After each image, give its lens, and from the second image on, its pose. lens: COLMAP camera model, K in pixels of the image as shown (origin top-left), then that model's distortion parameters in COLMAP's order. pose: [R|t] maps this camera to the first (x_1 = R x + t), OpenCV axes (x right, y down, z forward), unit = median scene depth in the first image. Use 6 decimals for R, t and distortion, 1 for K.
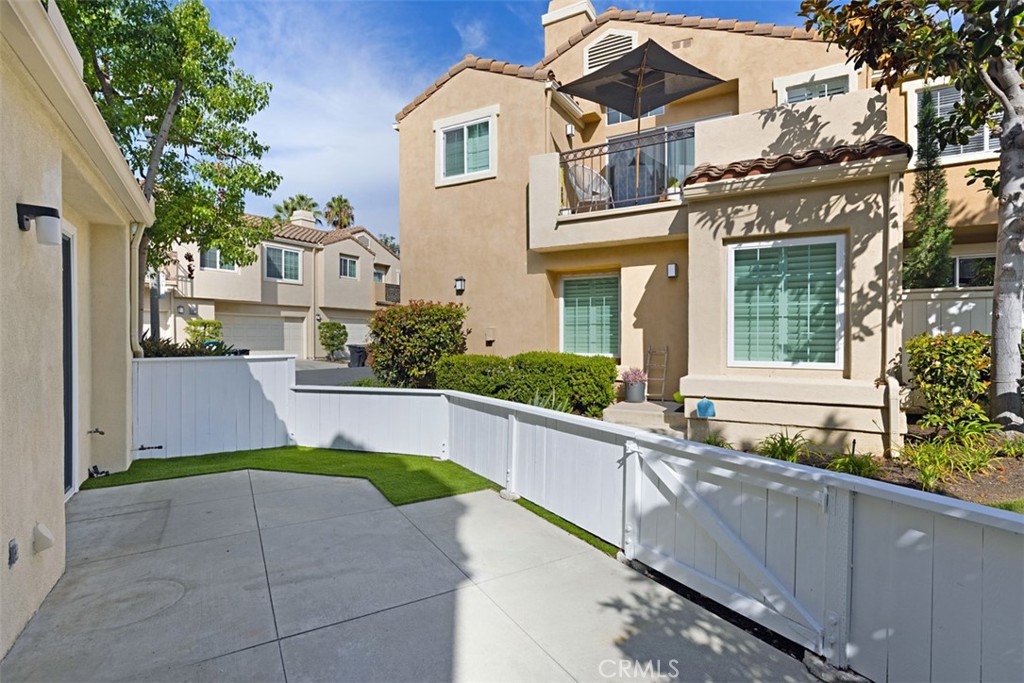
lens RADIAL K [[497.2, 0, 519.3], [0, 497.2, 338.9], [0, 0, 1]] dist [-0.005350, -0.000875]
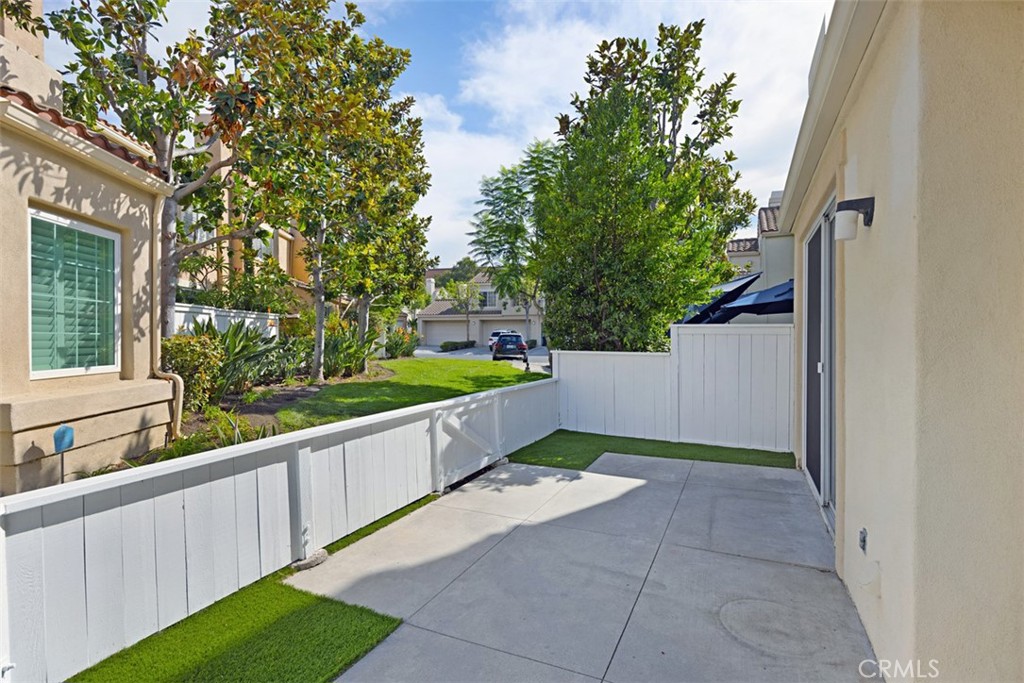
lens RADIAL K [[497.2, 0, 520.1], [0, 497.2, 340.6], [0, 0, 1]] dist [-0.005350, -0.000875]
pose [[-0.573328, -0.004161, 0.819315, -0.622638], [0.003834, 0.999963, 0.007761, -0.003386], [-0.819317, 0.007590, -0.573291, 0.935201]]
